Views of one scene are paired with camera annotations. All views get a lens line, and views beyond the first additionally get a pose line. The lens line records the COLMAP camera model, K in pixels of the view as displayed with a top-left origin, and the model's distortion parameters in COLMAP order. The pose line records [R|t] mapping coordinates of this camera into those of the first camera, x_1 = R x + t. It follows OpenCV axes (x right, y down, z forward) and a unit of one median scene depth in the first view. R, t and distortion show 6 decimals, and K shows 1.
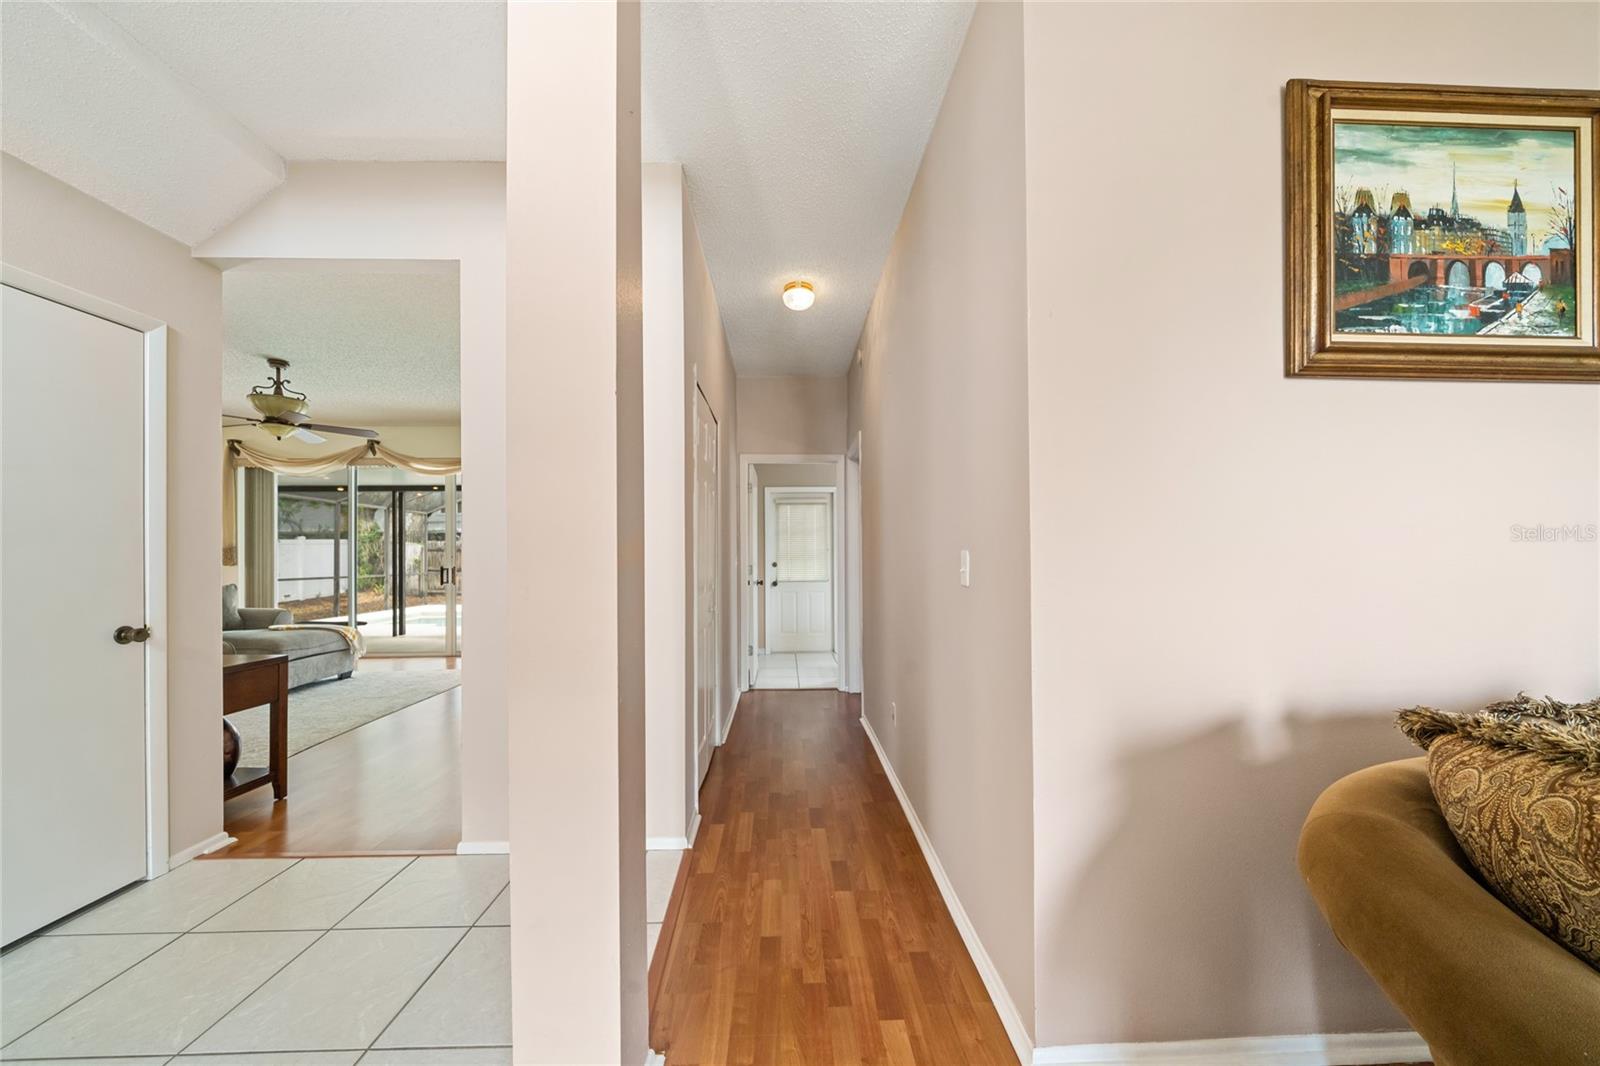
lens RADIAL K [[561.7, 0, 800.3], [0, 561.7, 555.7], [0, 0, 1]] dist [-0.001469, -0.000033]
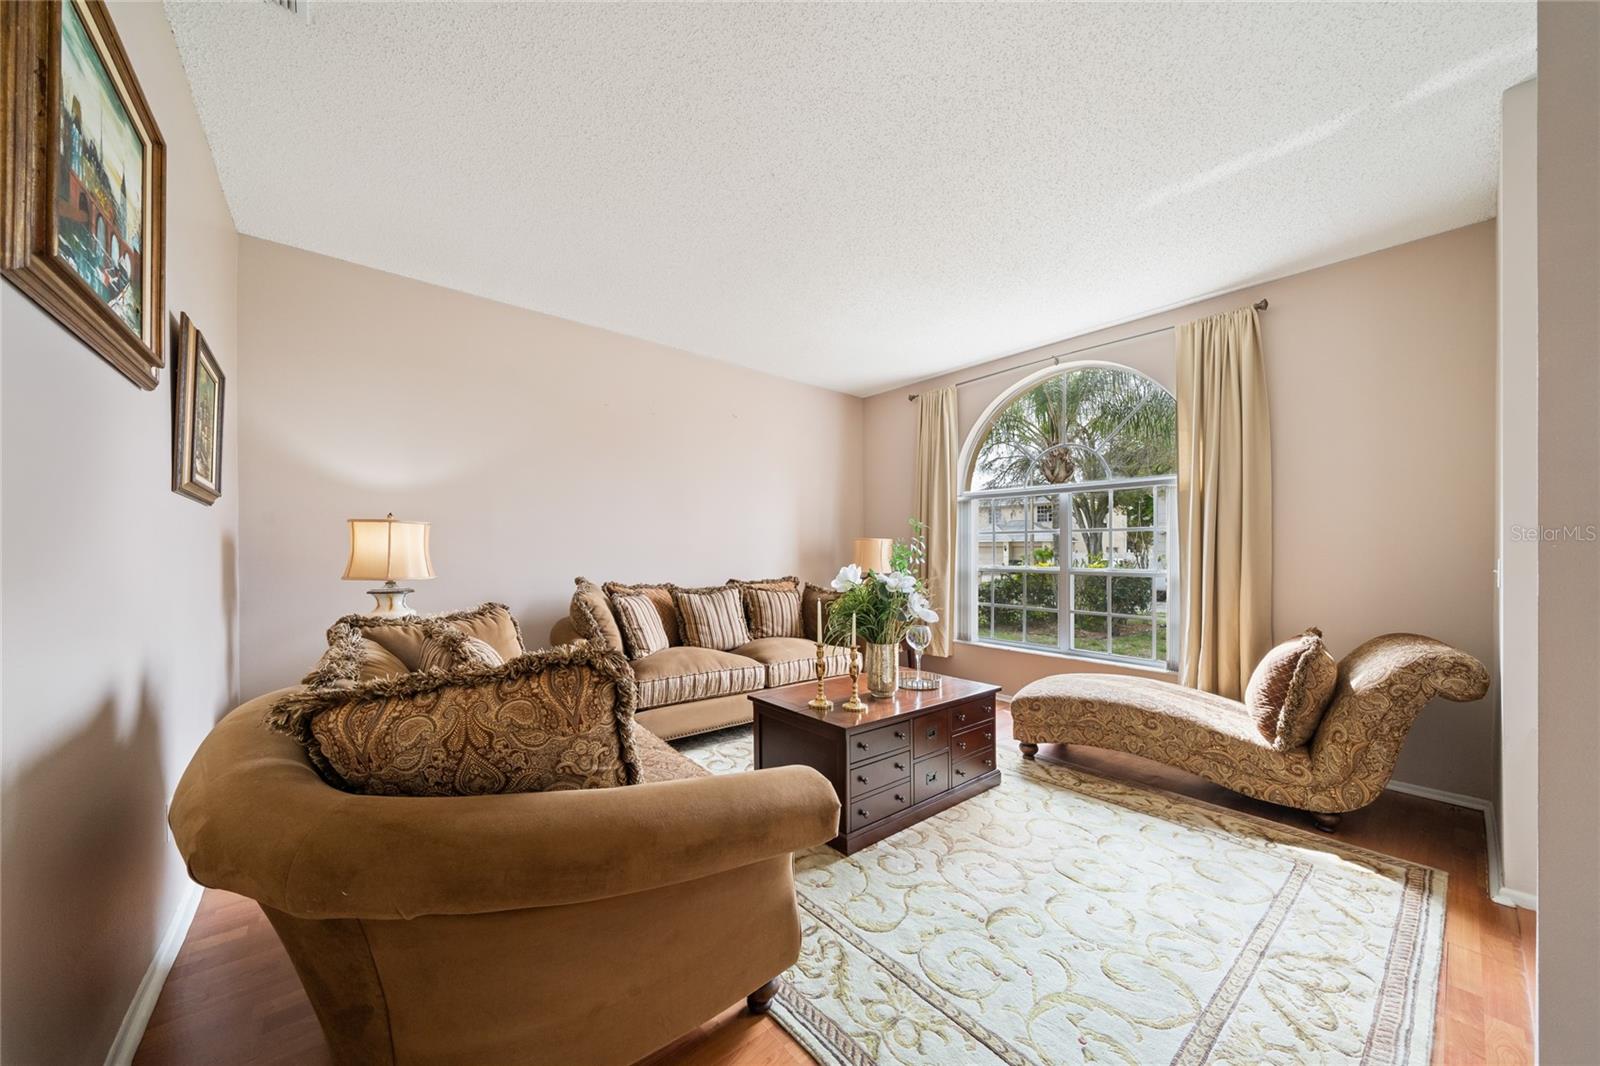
lens RADIAL K [[558.0, 0, 799.2], [0, 558.0, 548.0], [0, 0, 1]] dist [-0.001375, 0.000013]
pose [[-0.614996, 0.004233, 0.788519, -0.365590], [-0.006616, 0.999923, -0.010528, 0.004277], [-0.788502, -0.011691, -0.614921, 1.206284]]
